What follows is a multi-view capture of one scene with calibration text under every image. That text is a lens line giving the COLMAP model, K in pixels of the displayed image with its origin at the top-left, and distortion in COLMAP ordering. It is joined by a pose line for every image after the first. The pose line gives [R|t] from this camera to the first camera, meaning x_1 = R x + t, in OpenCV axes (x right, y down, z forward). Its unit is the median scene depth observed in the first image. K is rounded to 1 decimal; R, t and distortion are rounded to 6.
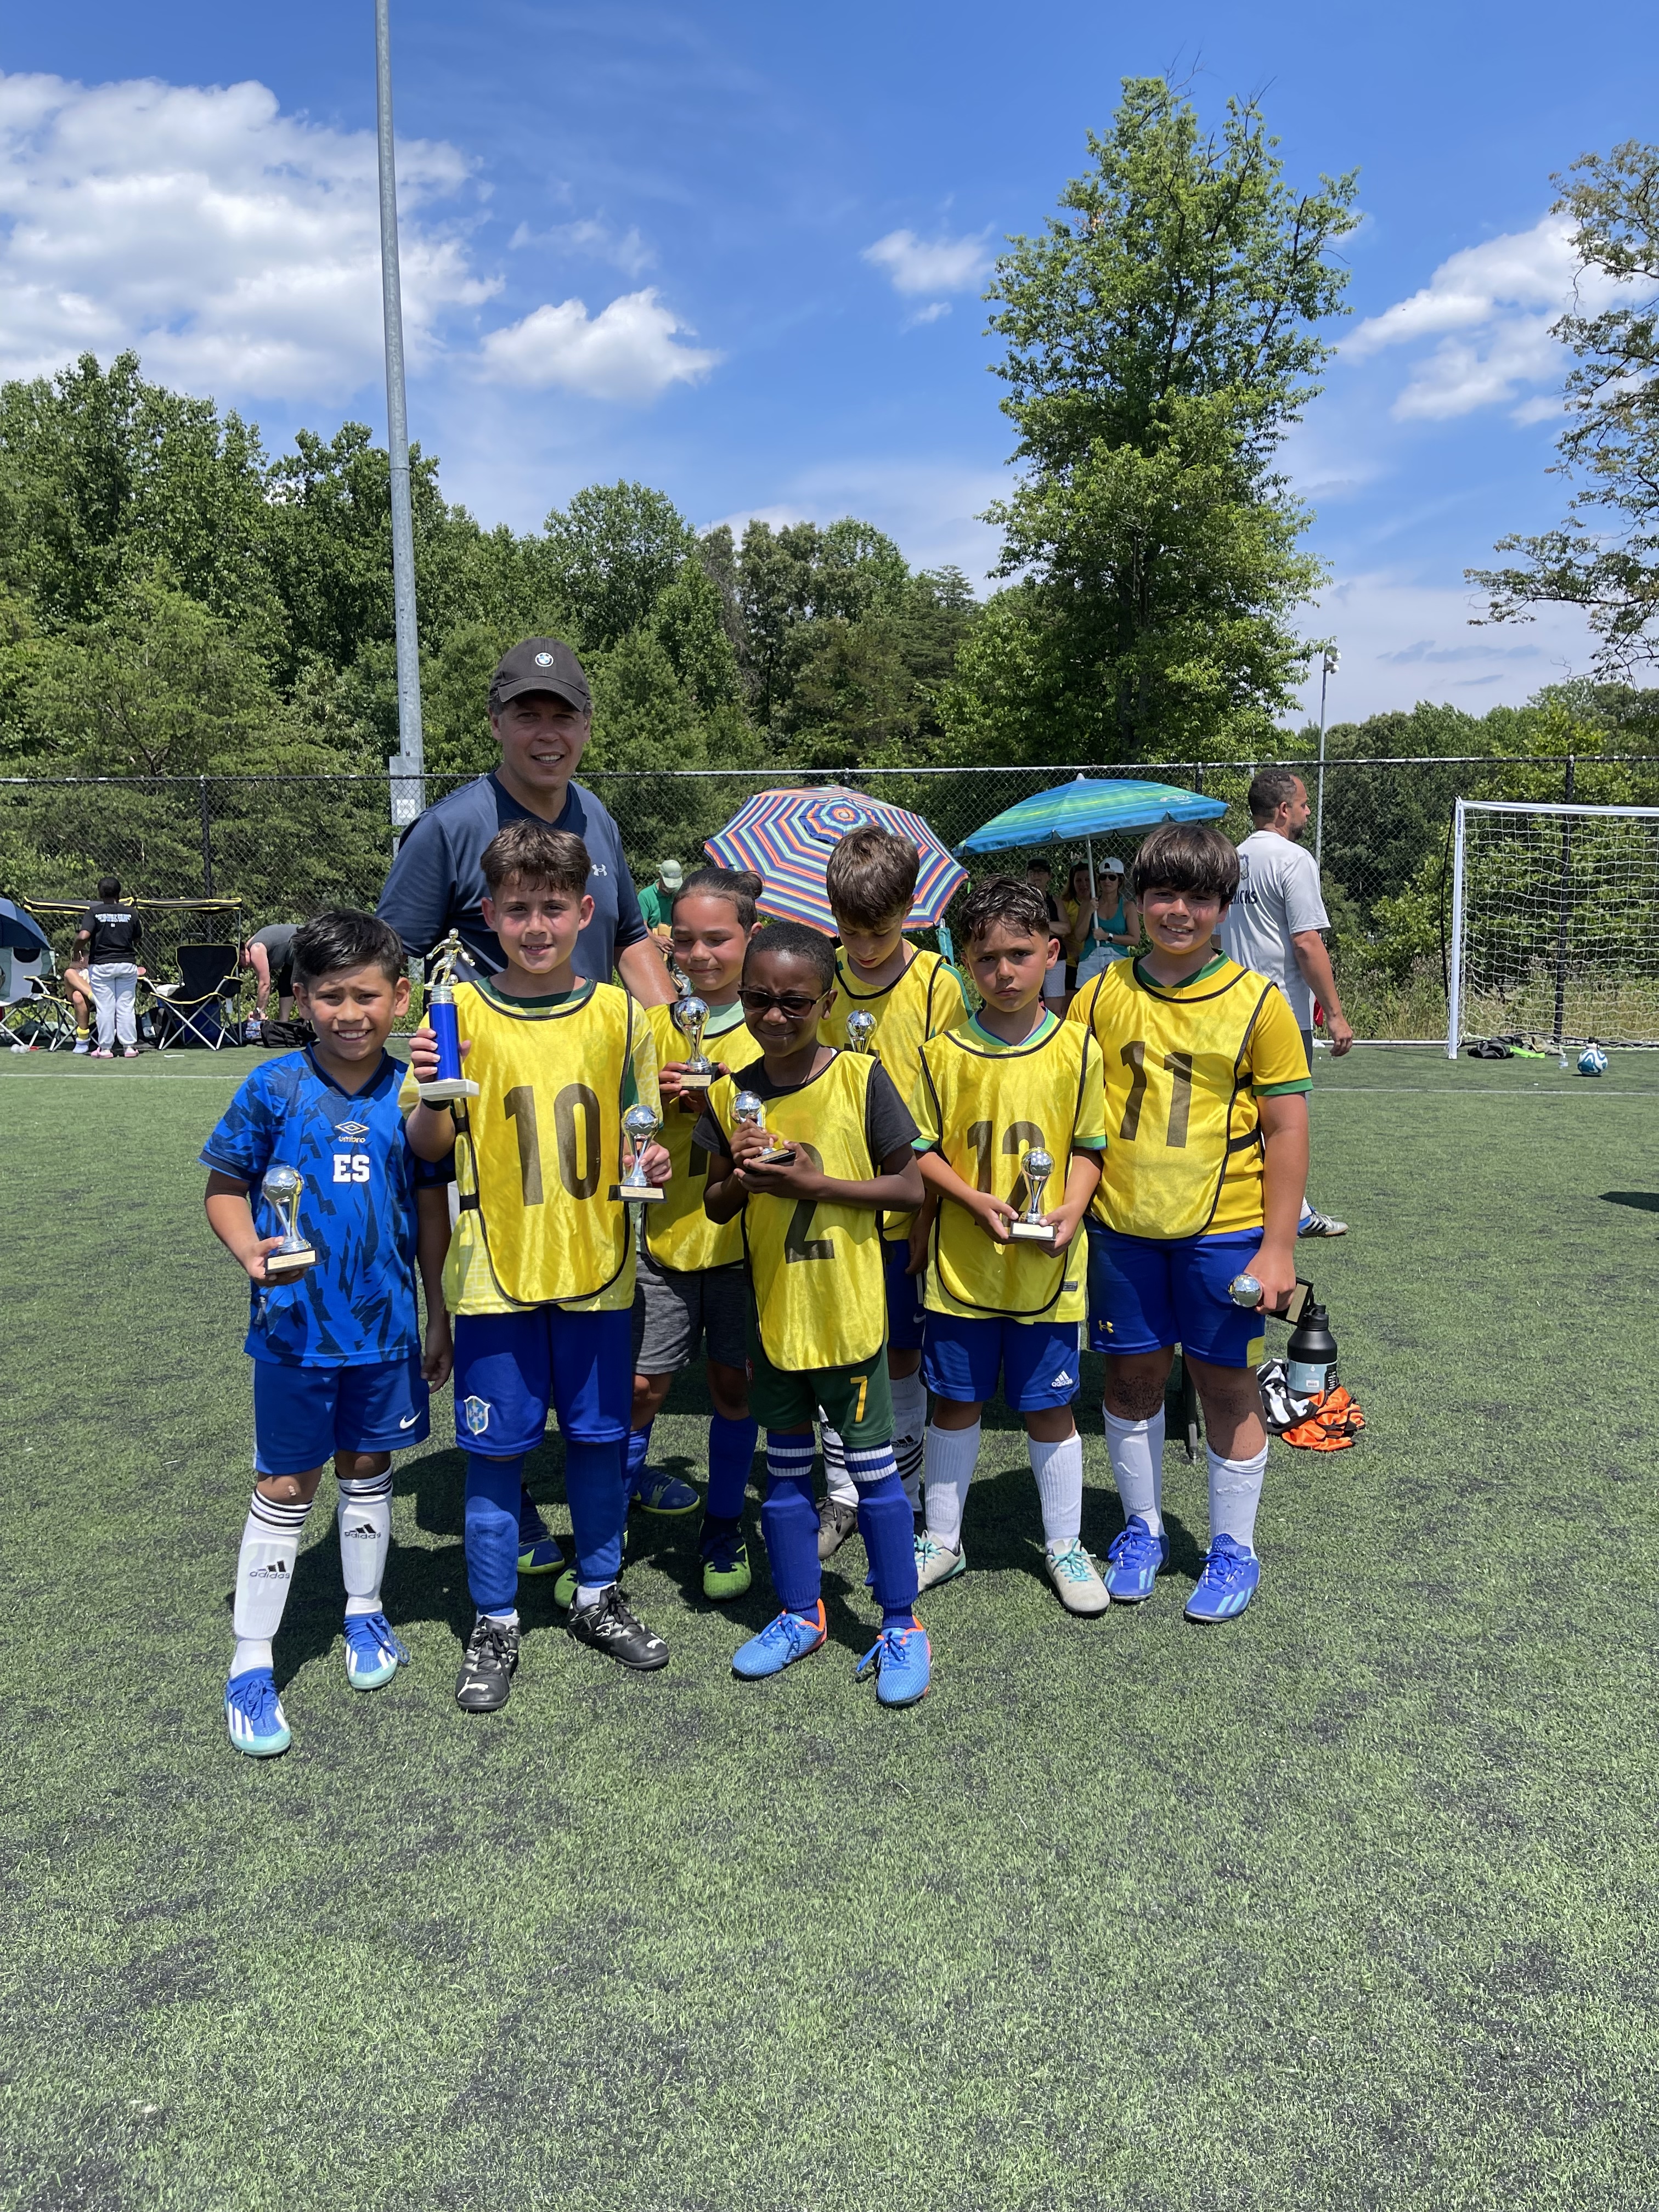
lens RADIAL K [[1636.0, 0, 837.3], [0, 1636.0, 1097.3], [0, 0, 1]] dist [0.093137, -0.124850]
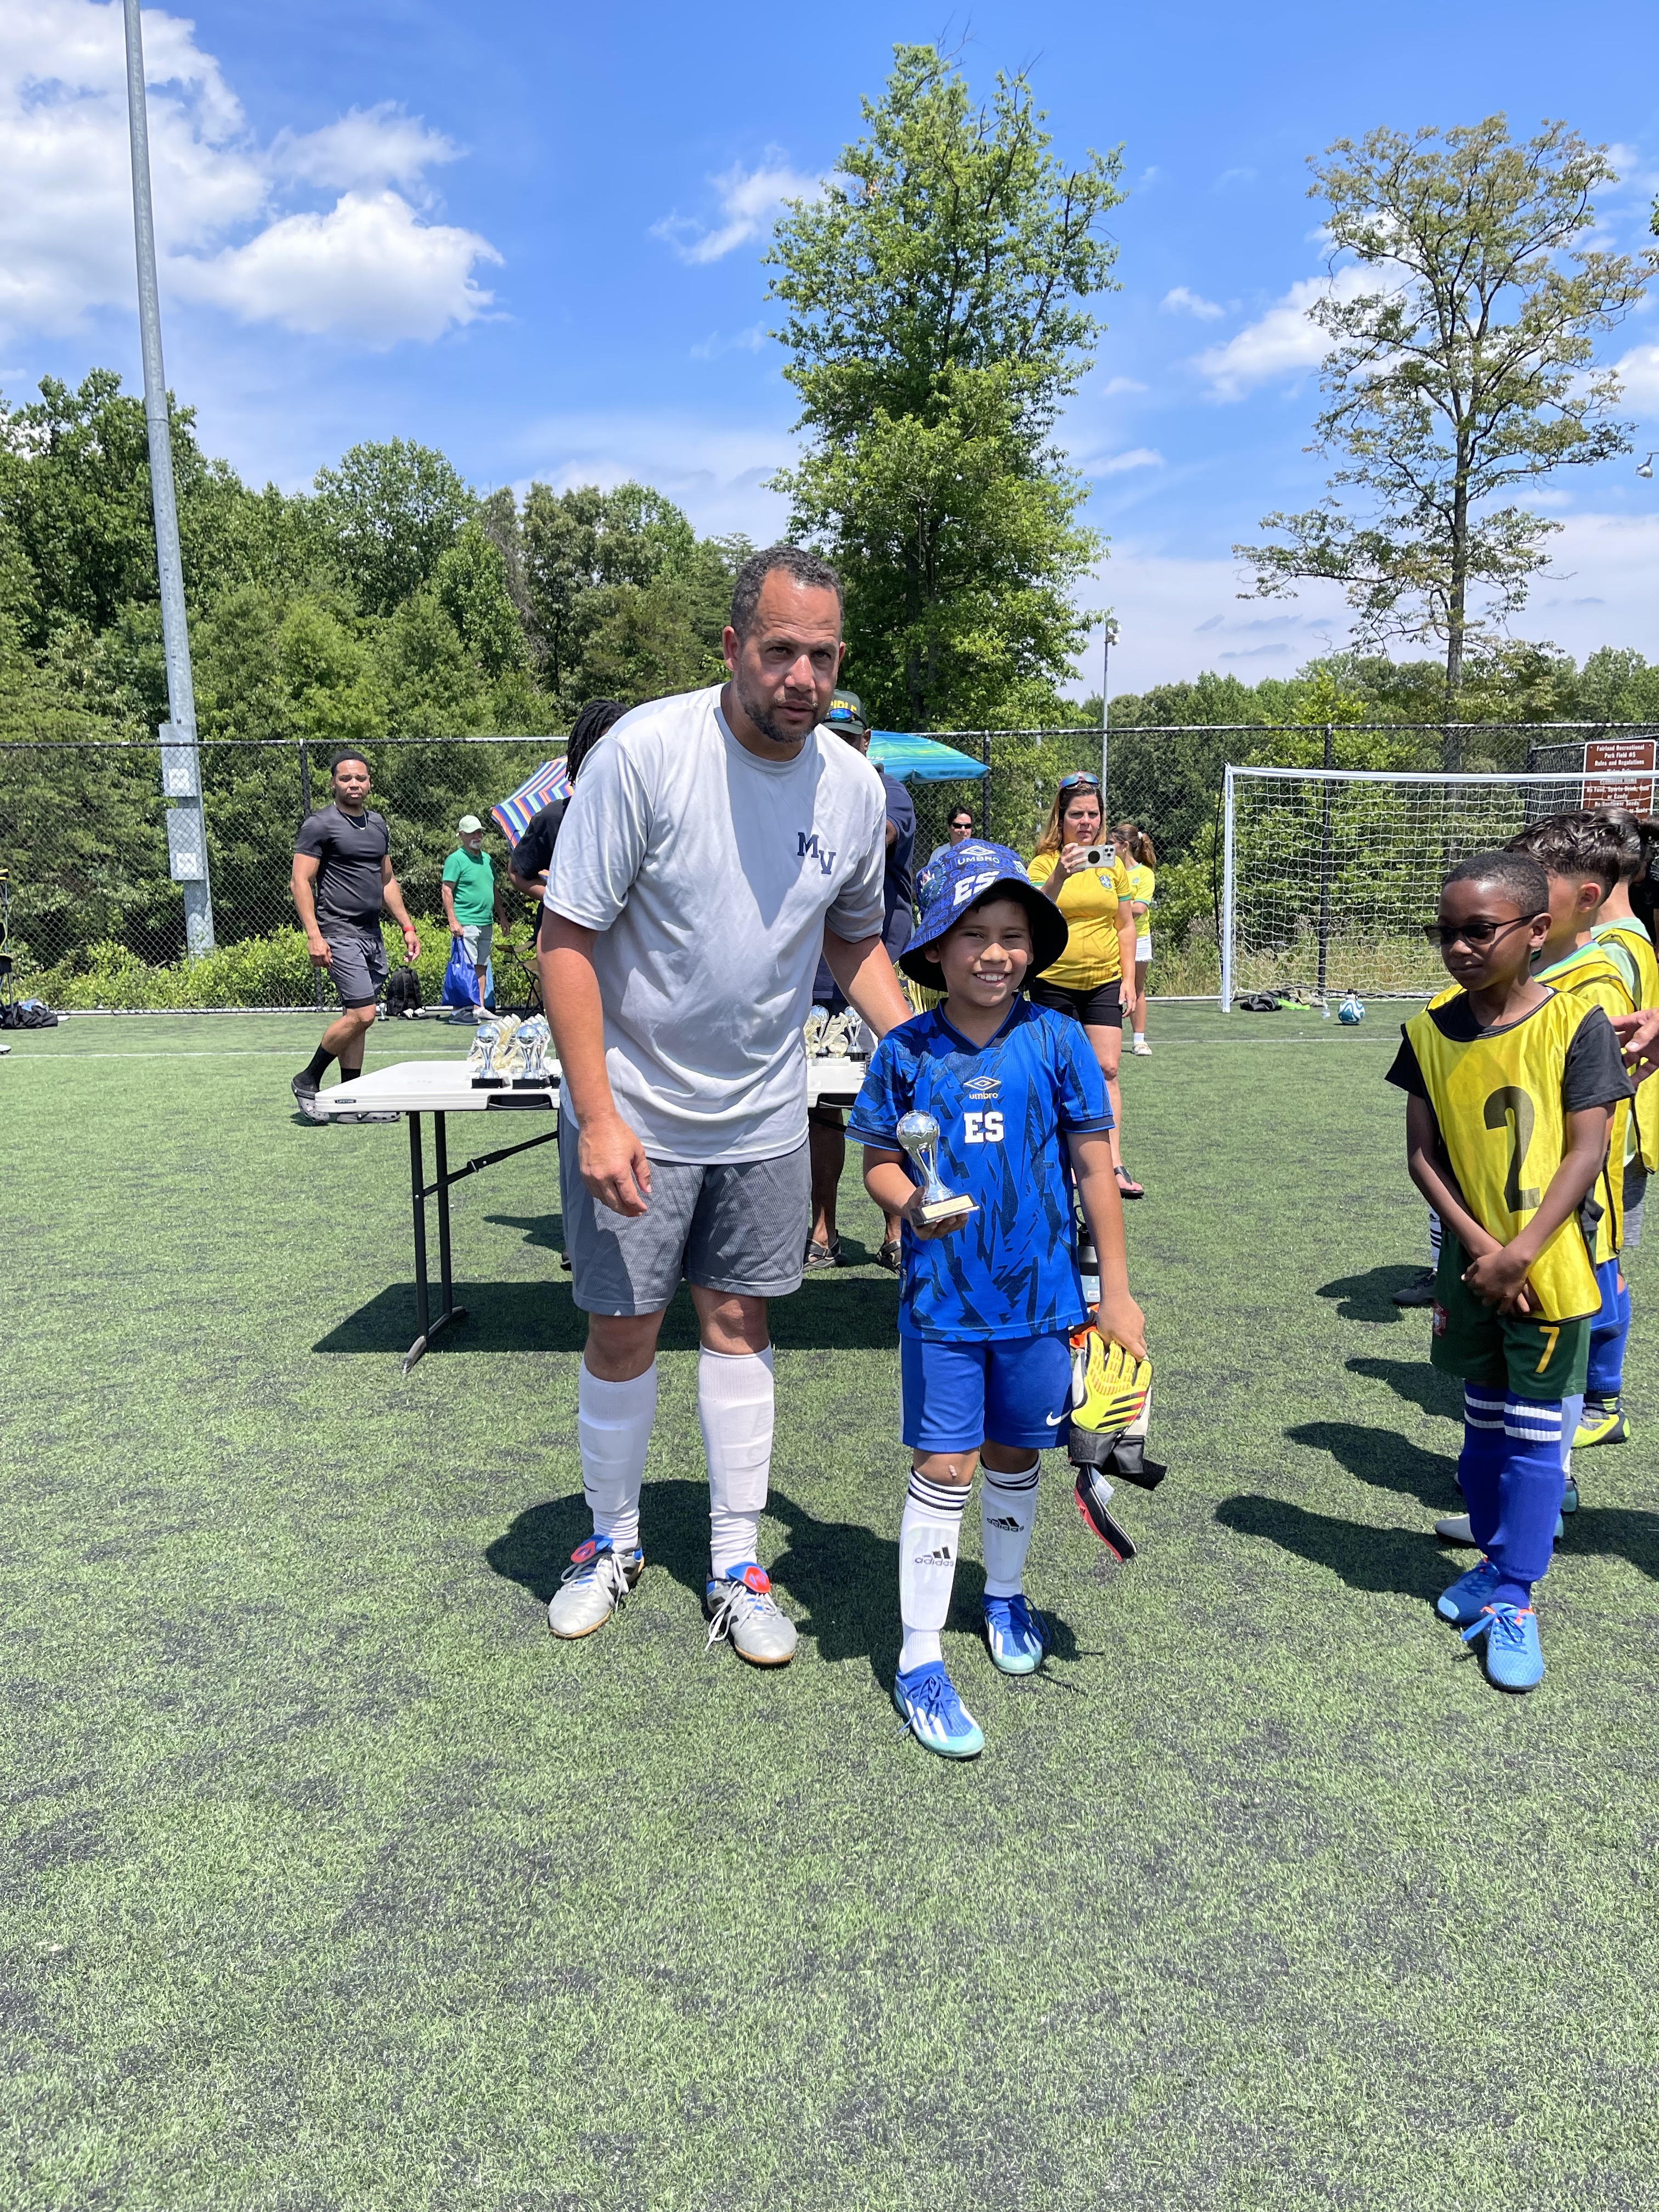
lens RADIAL K [[1635.8, 0, 841.4], [0, 1635.8, 1116.9], [0, 0, 1]] dist [0.091228, -0.120728]
pose [[0.992215, -0.028945, 0.121127, -0.012273], [0.025491, 0.999226, 0.029962, 0.030231], [-0.121901, -0.026641, 0.992185, -0.098288]]
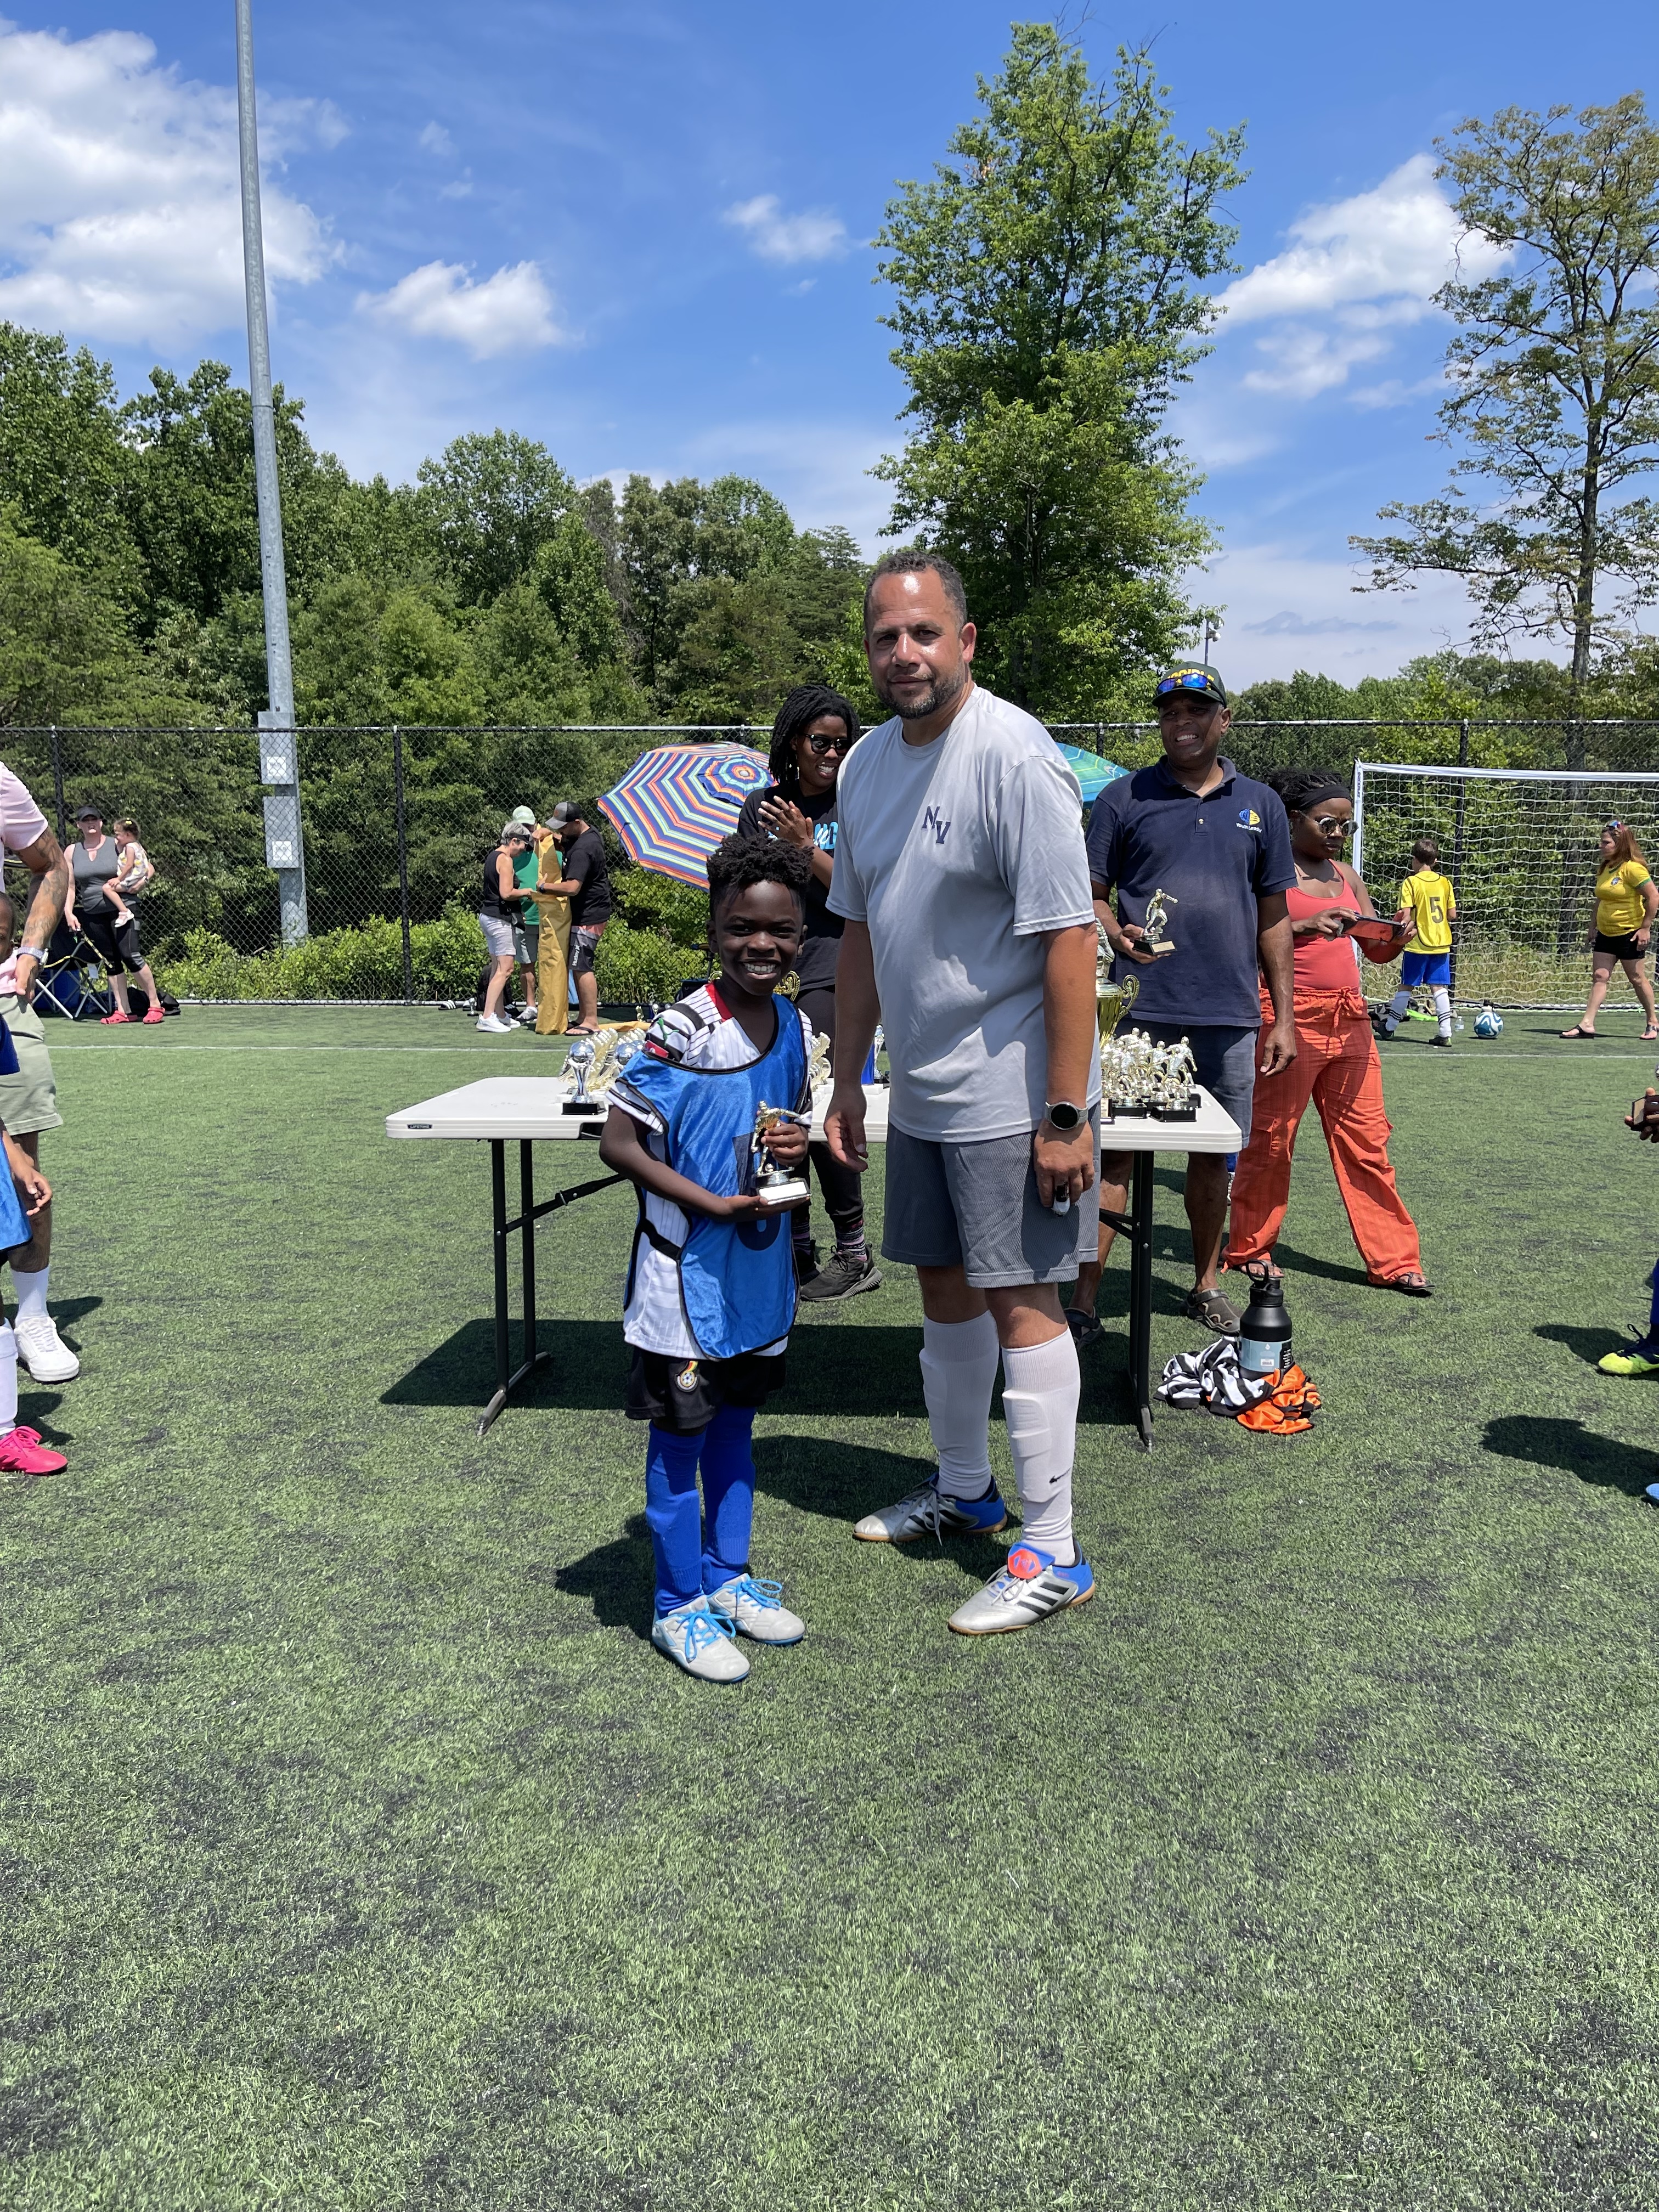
lens RADIAL K [[1635.3, 0, 848.7], [0, 1635.3, 1111.3], [0, 0, 1]] dist [0.099530, -0.135447]
pose [[0.997176, -0.008968, 0.074559, -0.035622], [0.006847, 0.999566, 0.028643, -0.000106], [-0.074783, -0.028051, 0.996805, 0.123655]]
